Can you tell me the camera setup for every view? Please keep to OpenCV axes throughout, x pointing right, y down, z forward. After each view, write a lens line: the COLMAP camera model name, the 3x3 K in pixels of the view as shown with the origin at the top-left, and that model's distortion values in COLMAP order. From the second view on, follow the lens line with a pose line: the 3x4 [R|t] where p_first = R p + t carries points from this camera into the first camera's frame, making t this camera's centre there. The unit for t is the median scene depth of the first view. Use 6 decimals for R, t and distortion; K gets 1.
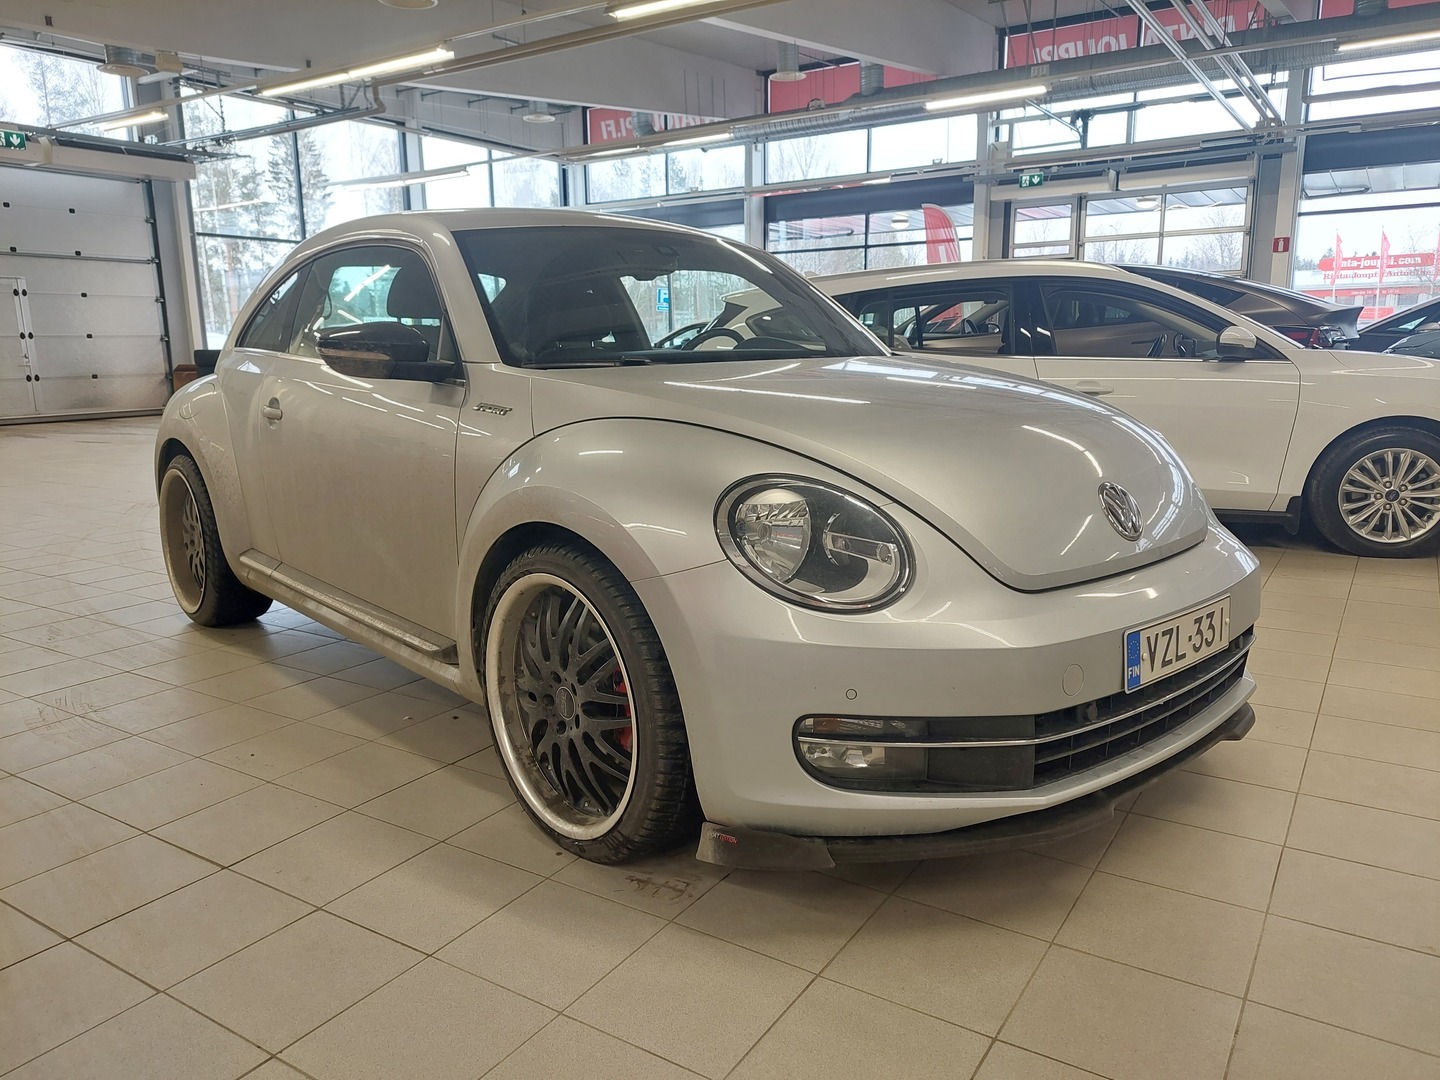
lens RADIAL K [[1049.2, 0, 720.0], [0, 1049.2, 540.0], [0, 0, 1]] dist [0.236445, -0.187387]
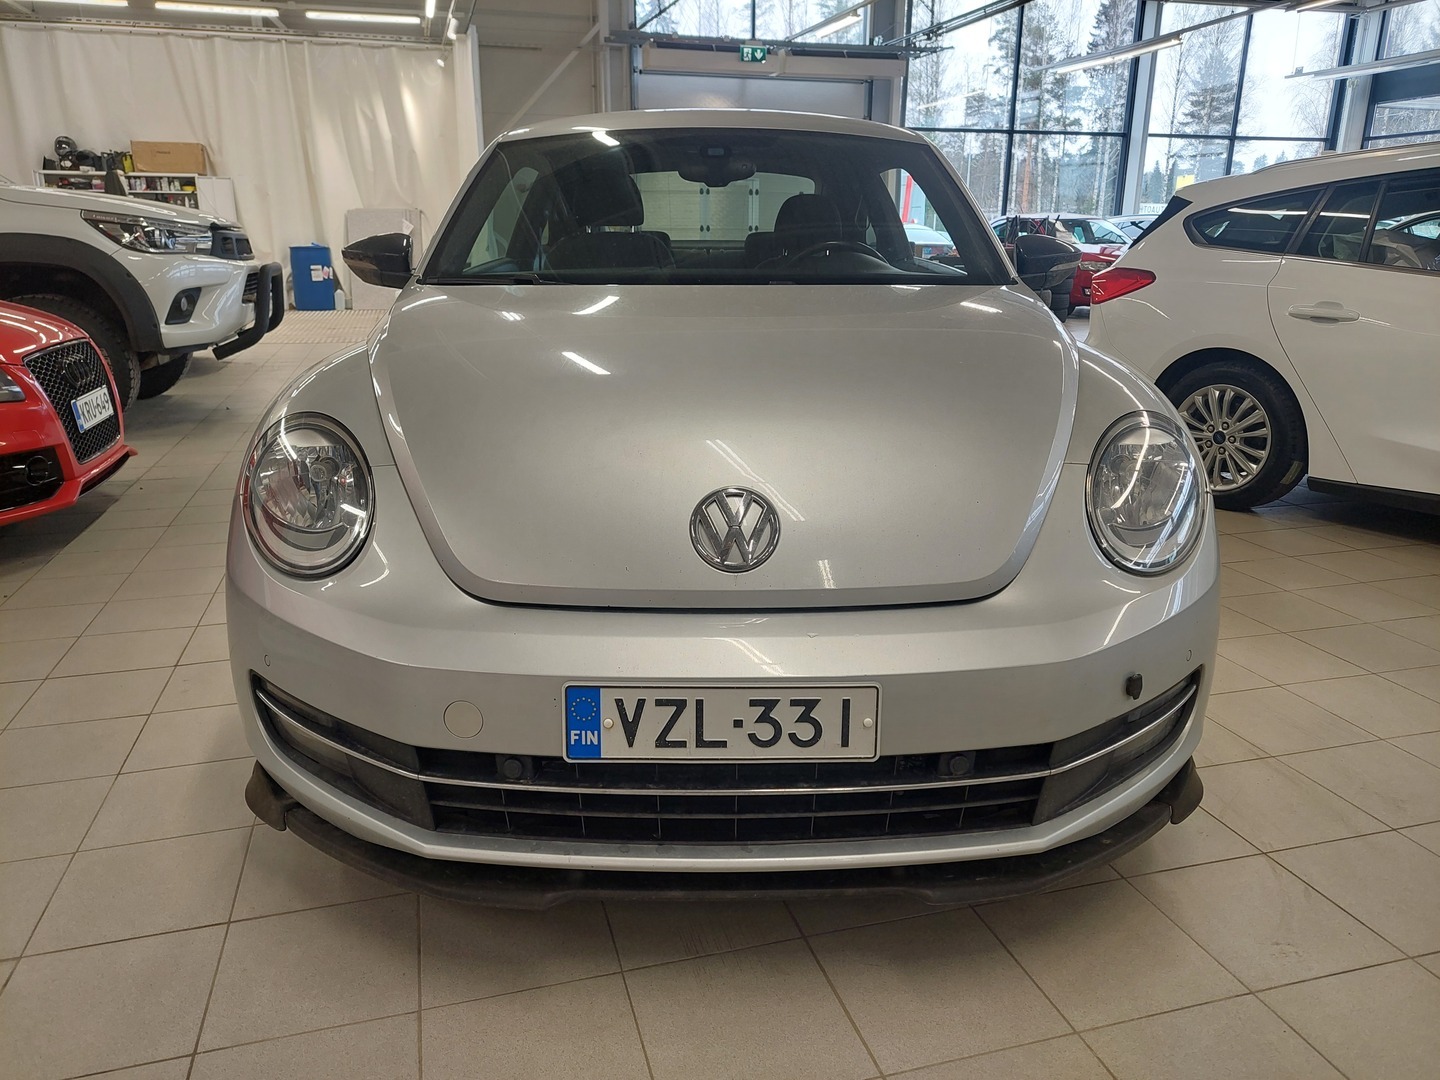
lens RADIAL K [[1049.2, 0, 720.0], [0, 1049.2, 540.0], [0, 0, 1]] dist [0.236445, -0.187387]
pose [[0.759739, 0.213787, -0.614078, 0.130548], [-0.154671, 0.976715, 0.148677, -0.020559], [0.631565, -0.017976, 0.775115, 0.072021]]
